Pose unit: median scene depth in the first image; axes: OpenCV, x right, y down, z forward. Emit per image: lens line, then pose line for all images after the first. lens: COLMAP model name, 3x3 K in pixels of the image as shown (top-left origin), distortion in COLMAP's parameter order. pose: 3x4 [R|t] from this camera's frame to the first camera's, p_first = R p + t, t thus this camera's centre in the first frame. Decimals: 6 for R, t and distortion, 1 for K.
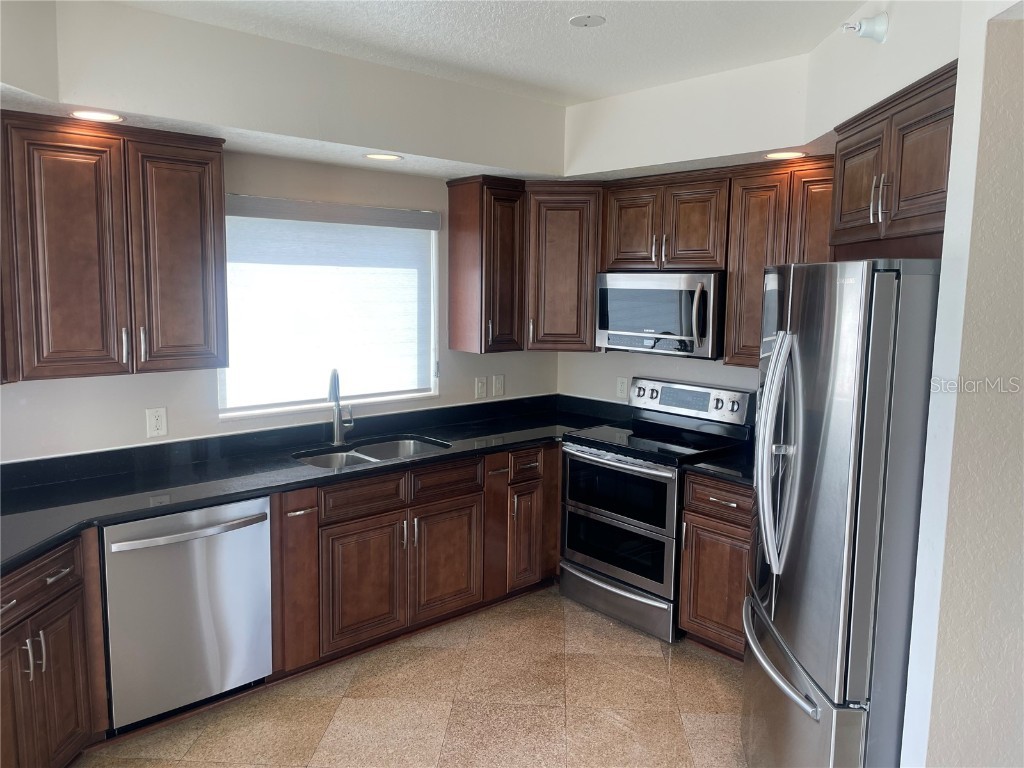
lens RADIAL K [[807.0, 0, 512.0], [0, 807.0, 384.0], [0, 0, 1]] dist [0.072805, -0.132617]
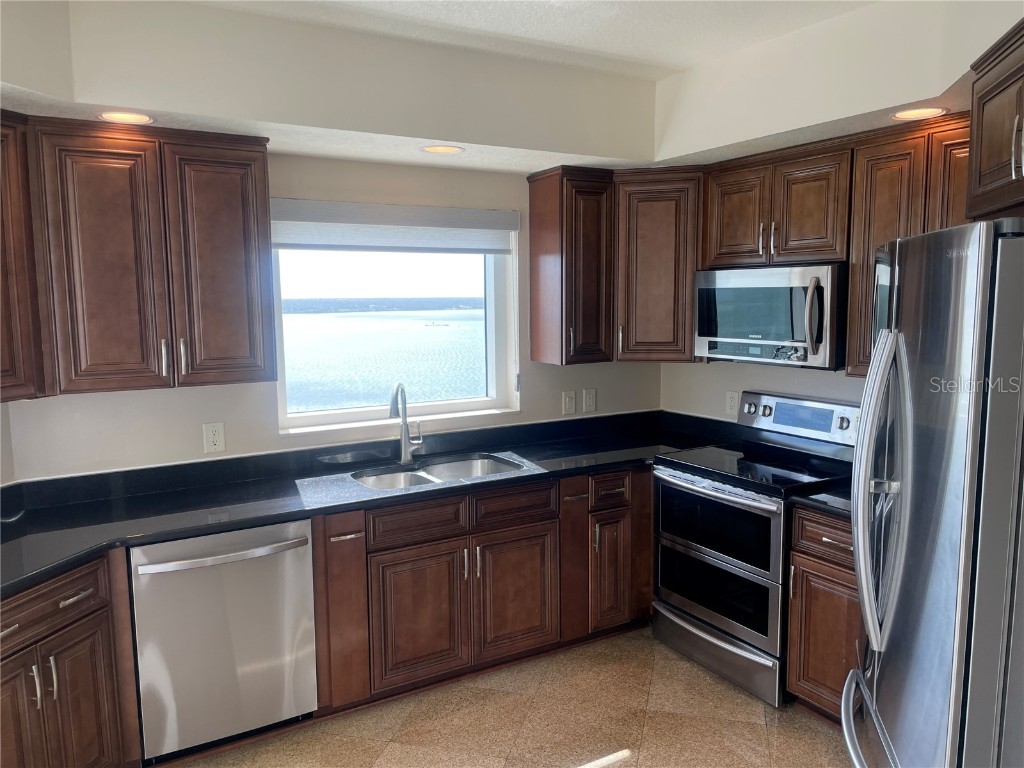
lens RADIAL K [[797.6, 0, 500.6], [0, 797.6, 398.4], [0, 0, 1]] dist [0.075081, -0.124790]
pose [[0.977723, 0.002190, -0.209890, 0.093951], [-0.002188, 0.999998, 0.000242, -0.000455], [0.209890, 0.000222, 0.977725, 0.131071]]
